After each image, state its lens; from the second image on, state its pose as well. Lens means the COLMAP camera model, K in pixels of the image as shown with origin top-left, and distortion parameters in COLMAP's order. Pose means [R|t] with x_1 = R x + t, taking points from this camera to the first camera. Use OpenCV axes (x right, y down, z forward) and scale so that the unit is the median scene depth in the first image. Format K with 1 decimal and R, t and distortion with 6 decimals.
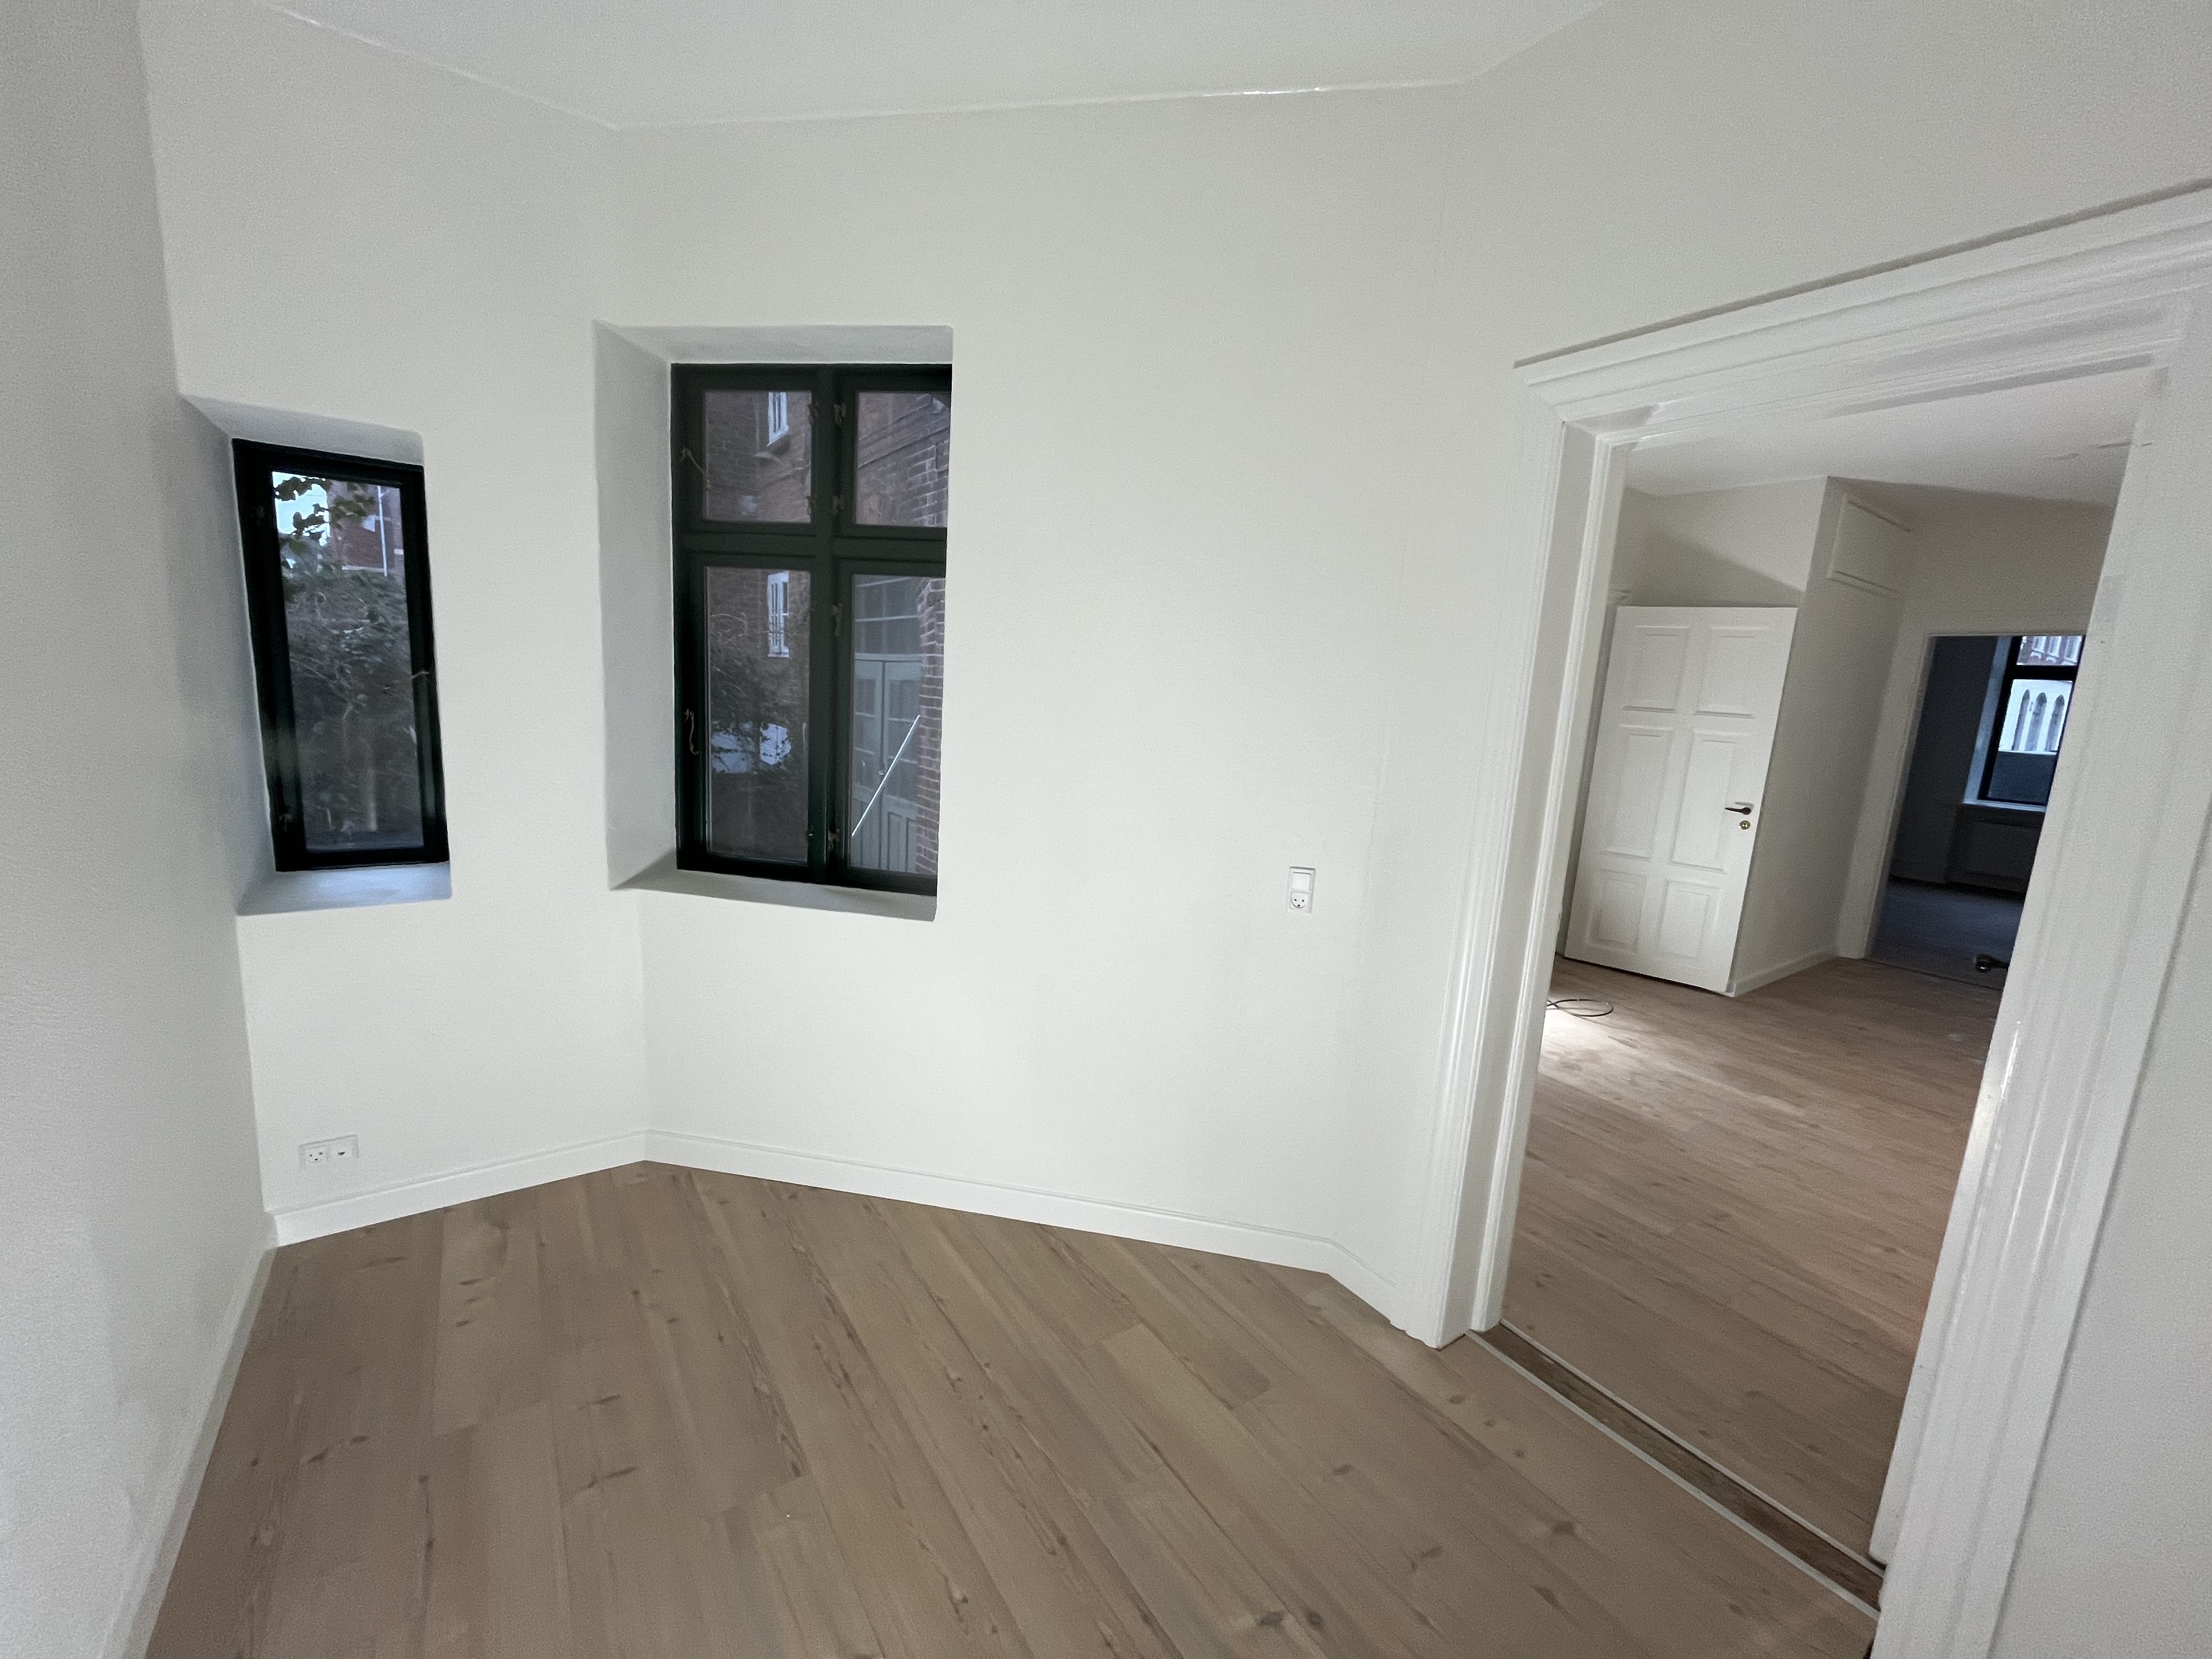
lens RADIAL K [[891.4, 0, 1102.9], [0, 891.4, 832.0], [0, 0, 1]] dist [-0.001753, -0.000324]
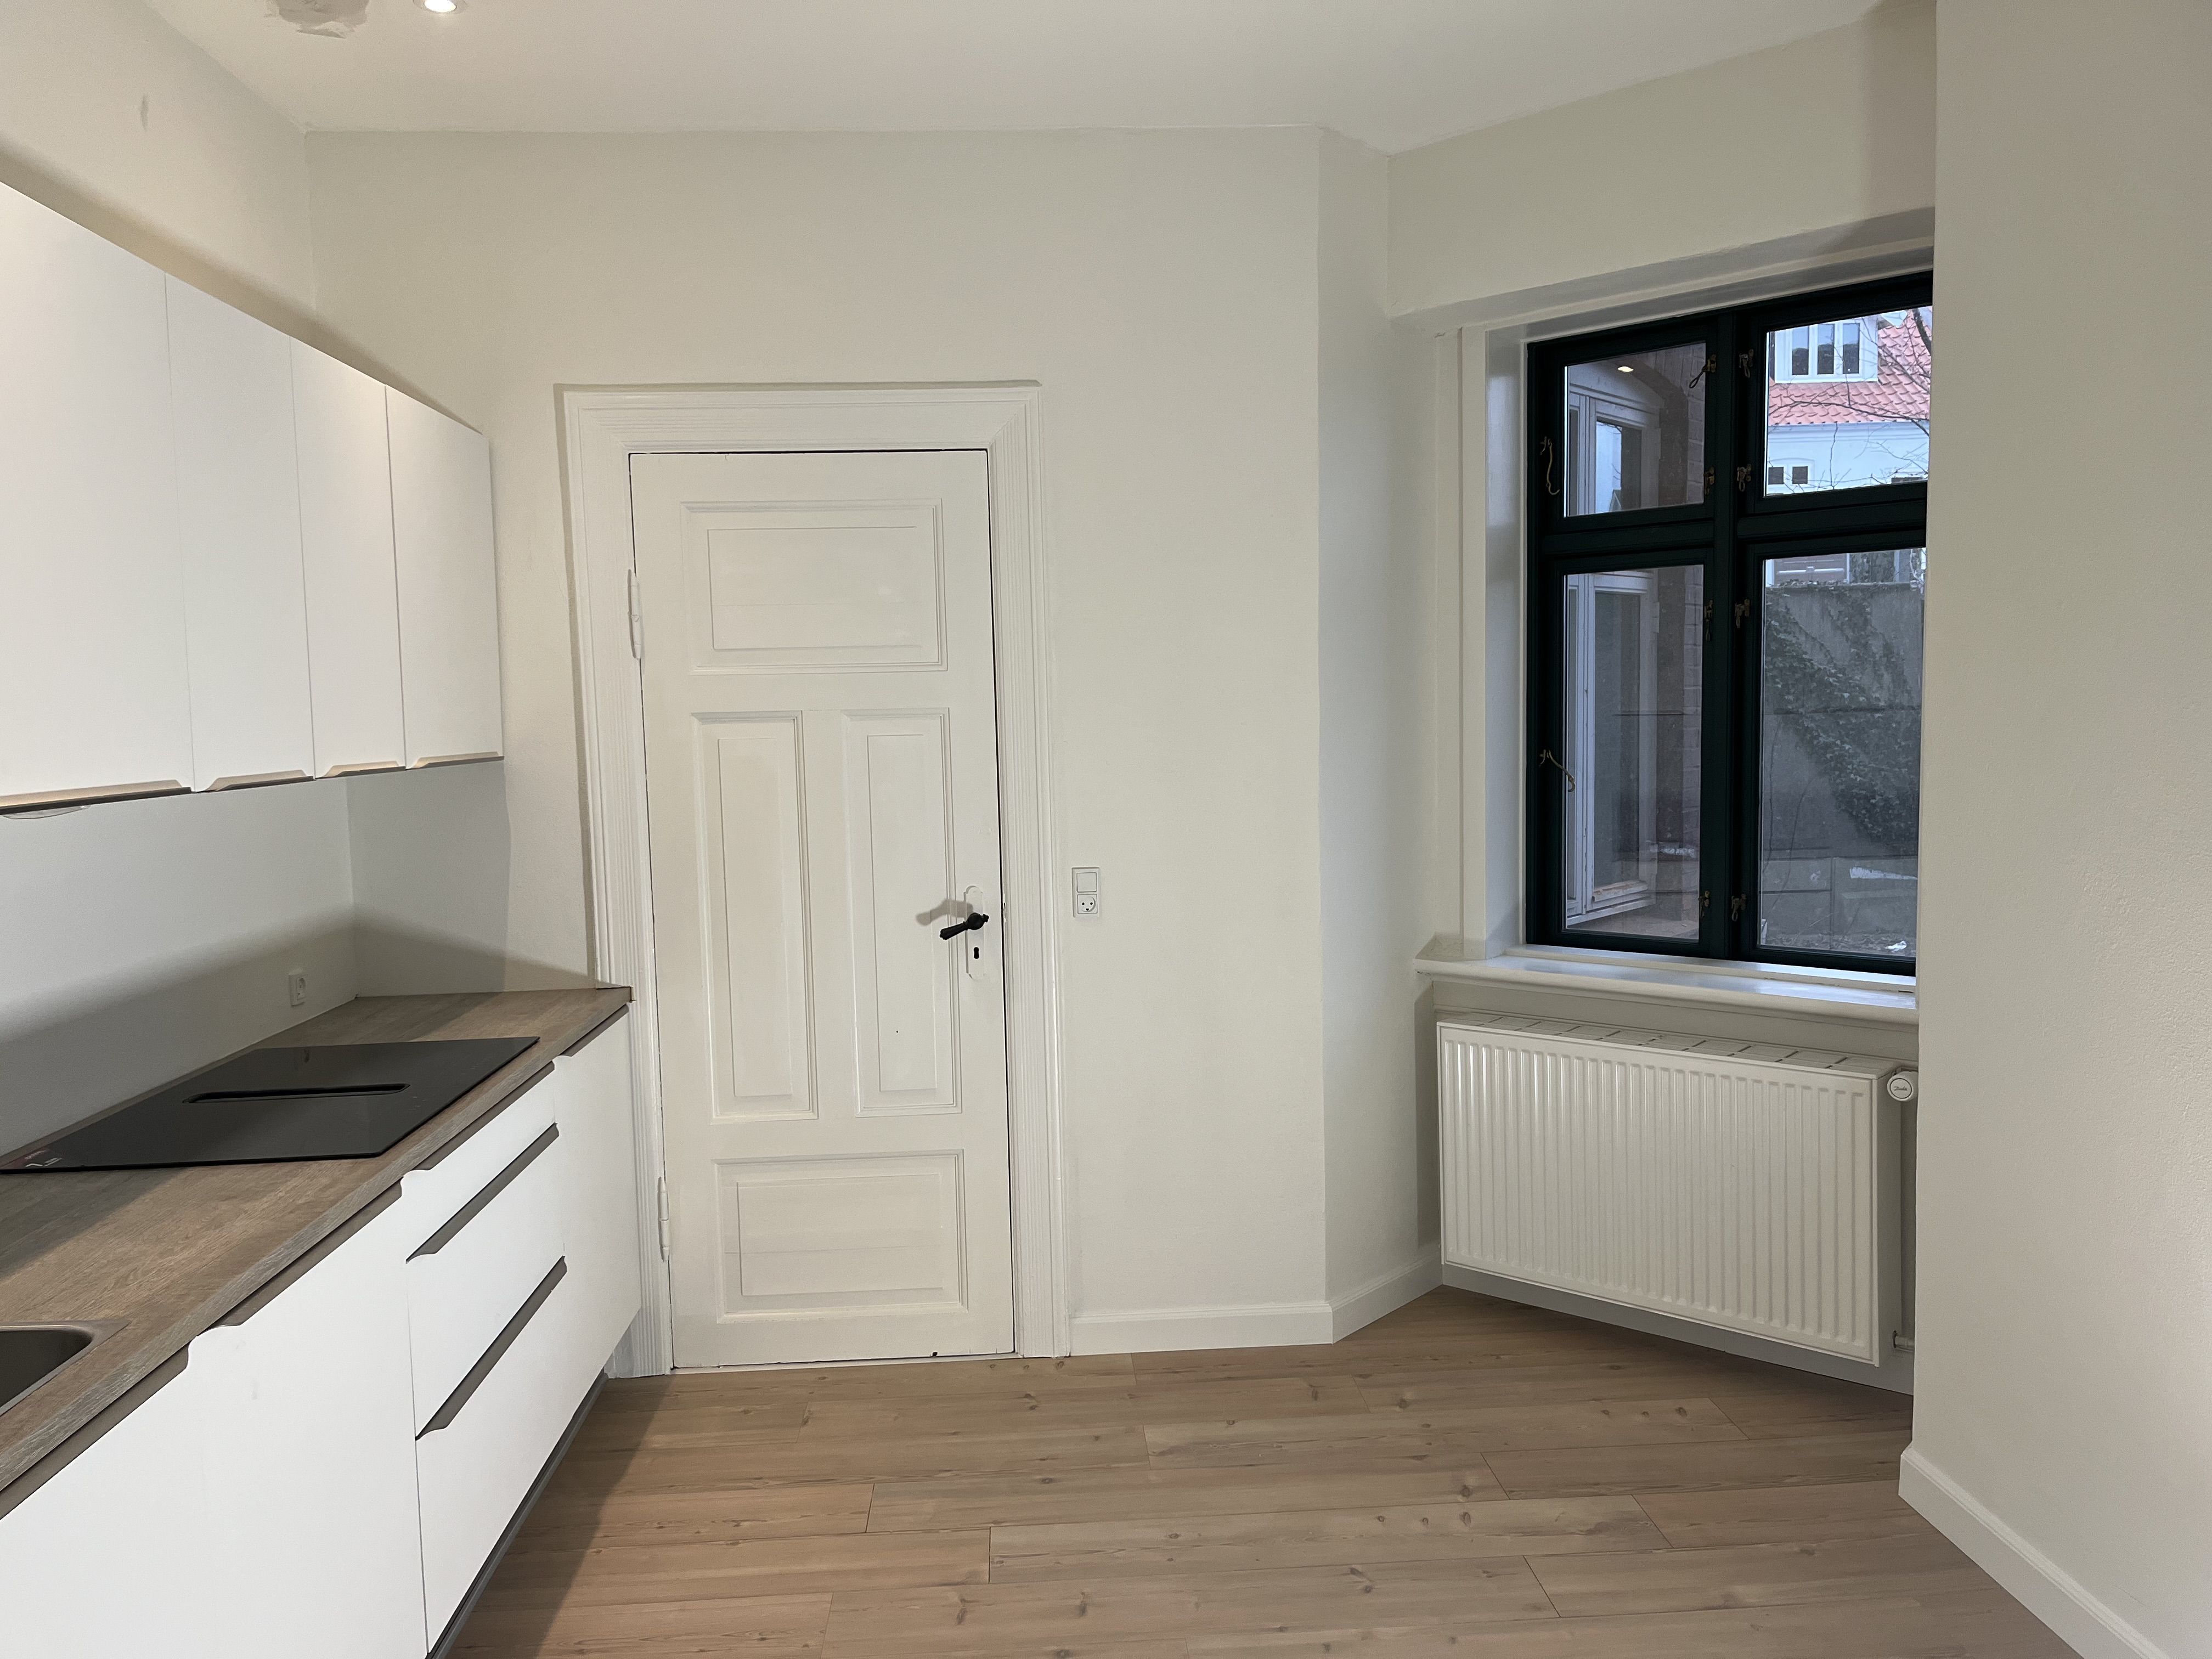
lens RADIAL K [[1669.3, 0, 1098.9], [0, 1669.3, 836.8], [0, 0, 1]] dist [0.024754, 0.004448]
pose [[-0.526659, 0.029602, -0.849561, 1.465871], [-0.137560, 0.983254, 0.119536, -0.157894], [0.838873, 0.179820, -0.513767, 1.471869]]
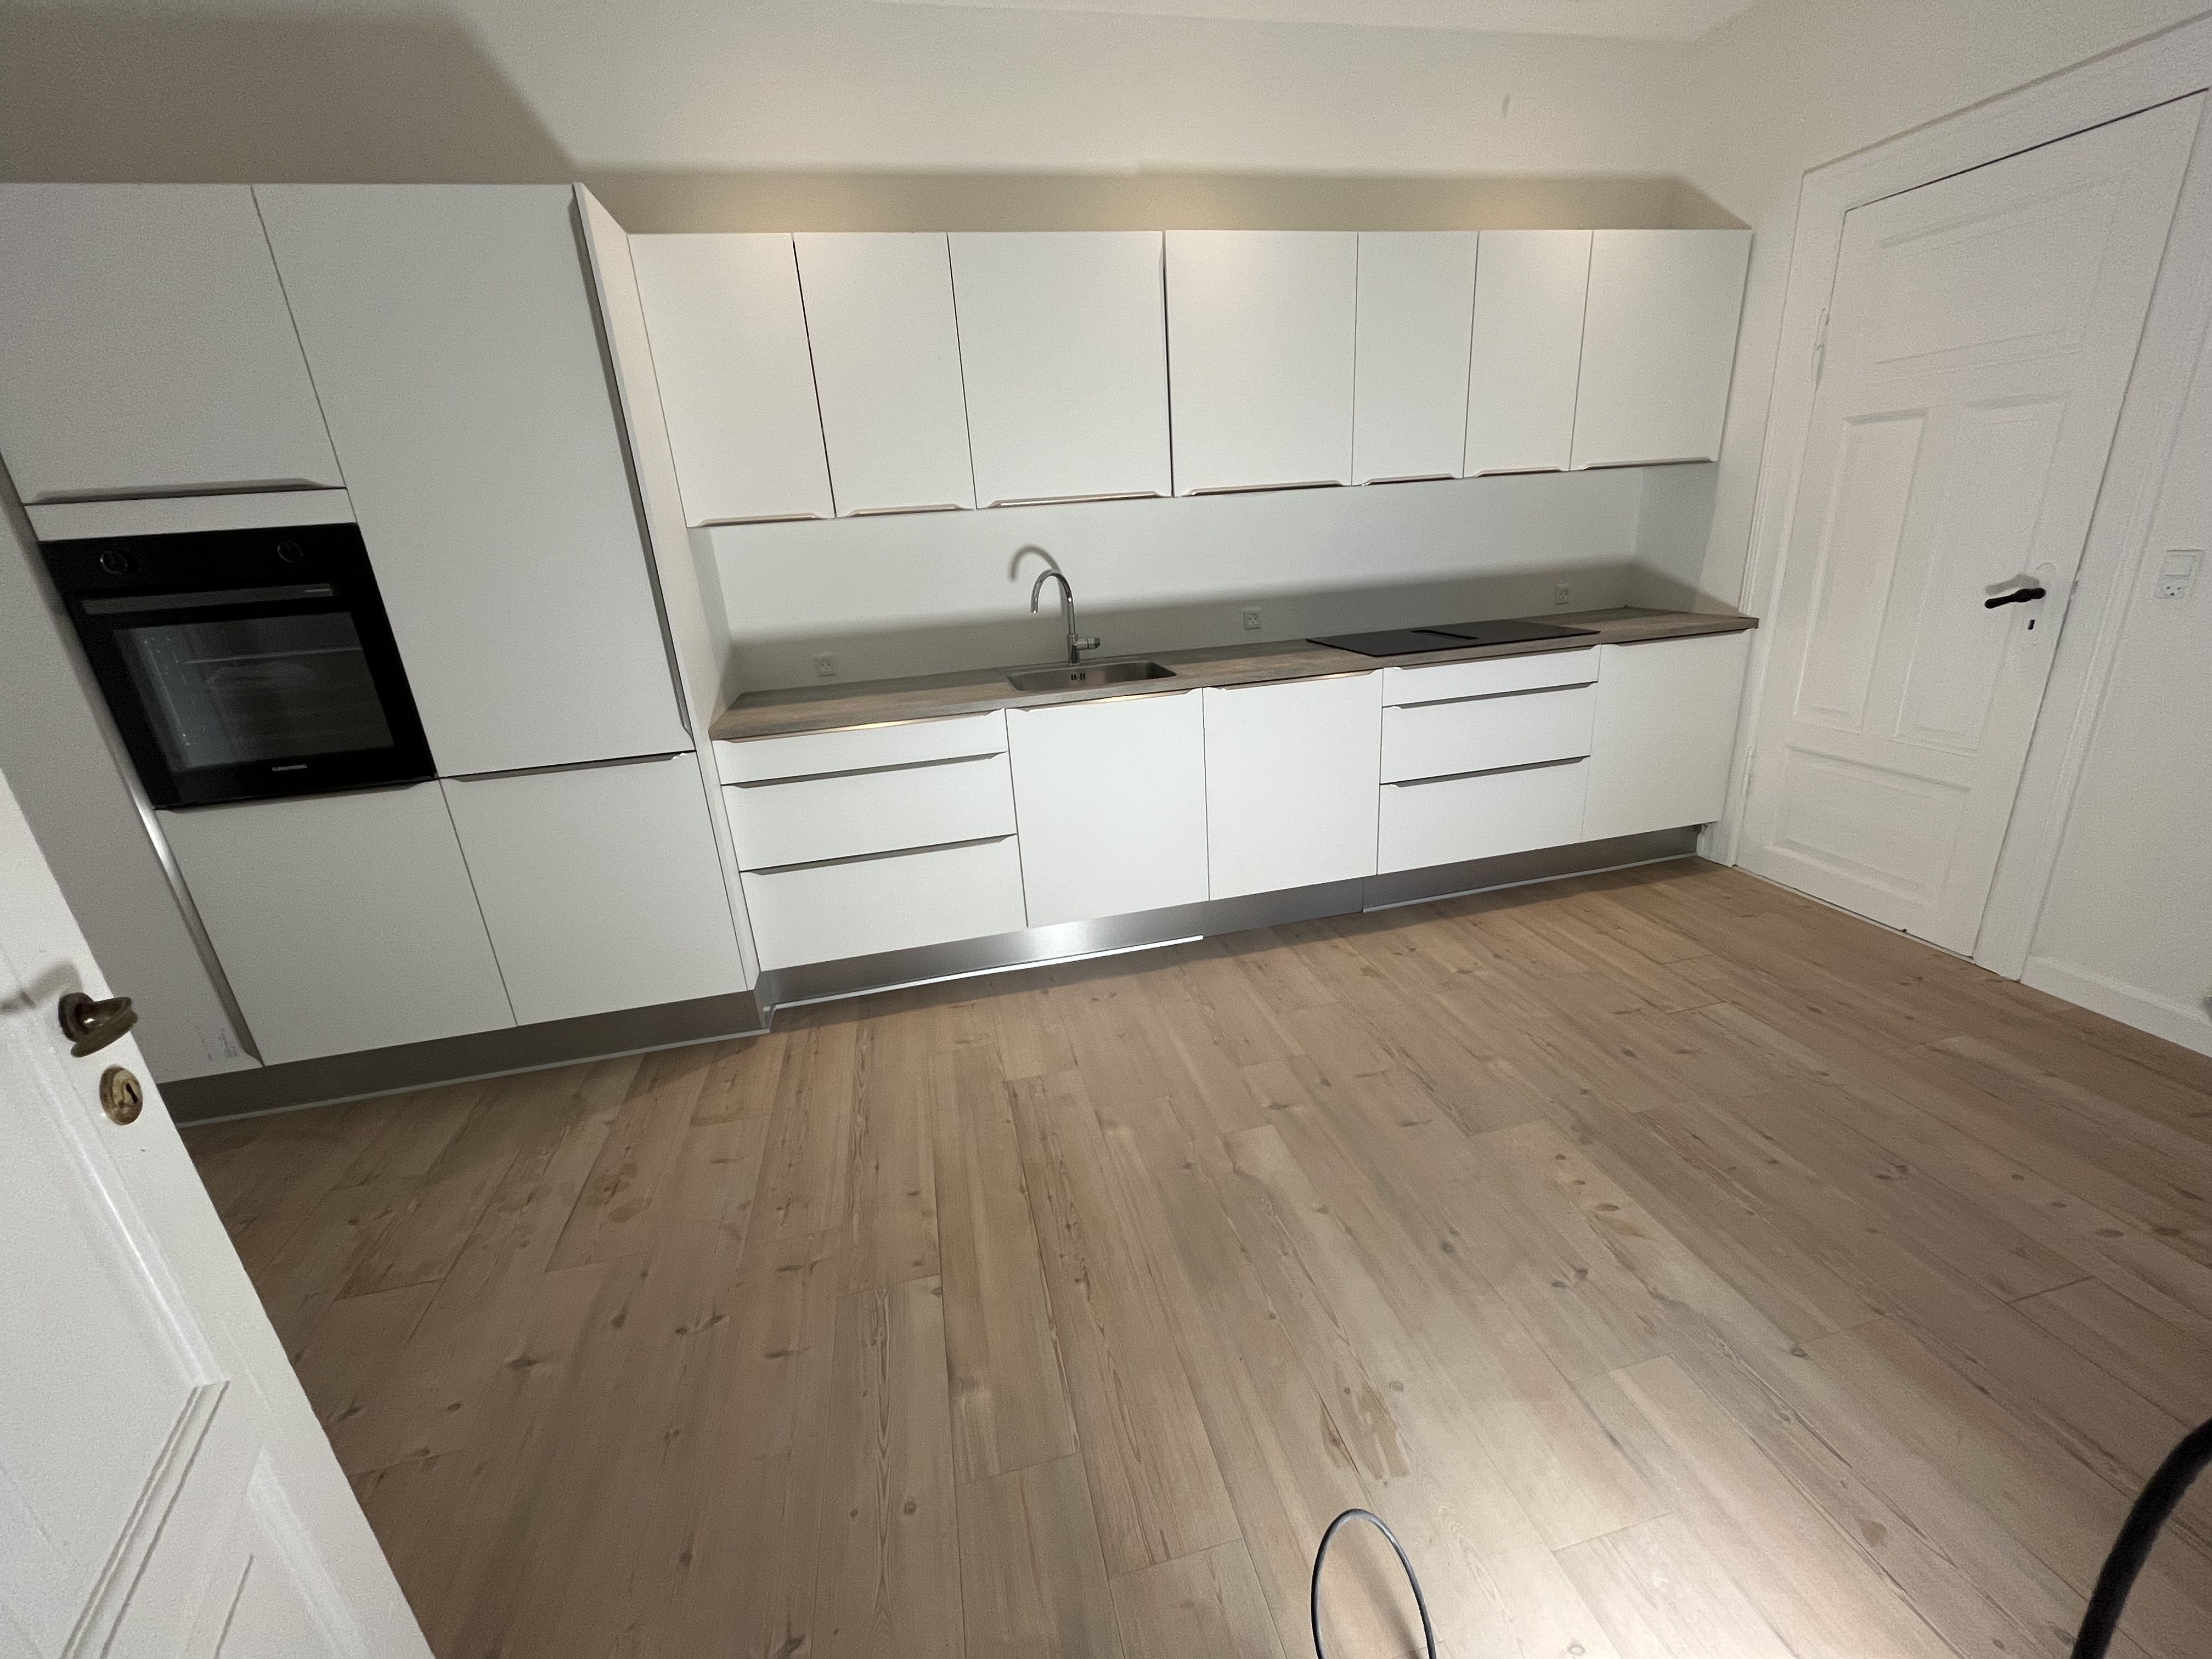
lens RADIAL K [[891.4, 0, 1100.4], [0, 891.4, 823.5], [0, 0, 1]] dist [-0.001753, -0.000324]
pose [[-0.929912, -0.111411, 0.350502, 0.870413], [0.074416, 0.876305, 0.475975, -0.184221], [-0.360176, 0.468698, -0.806595, 1.767981]]
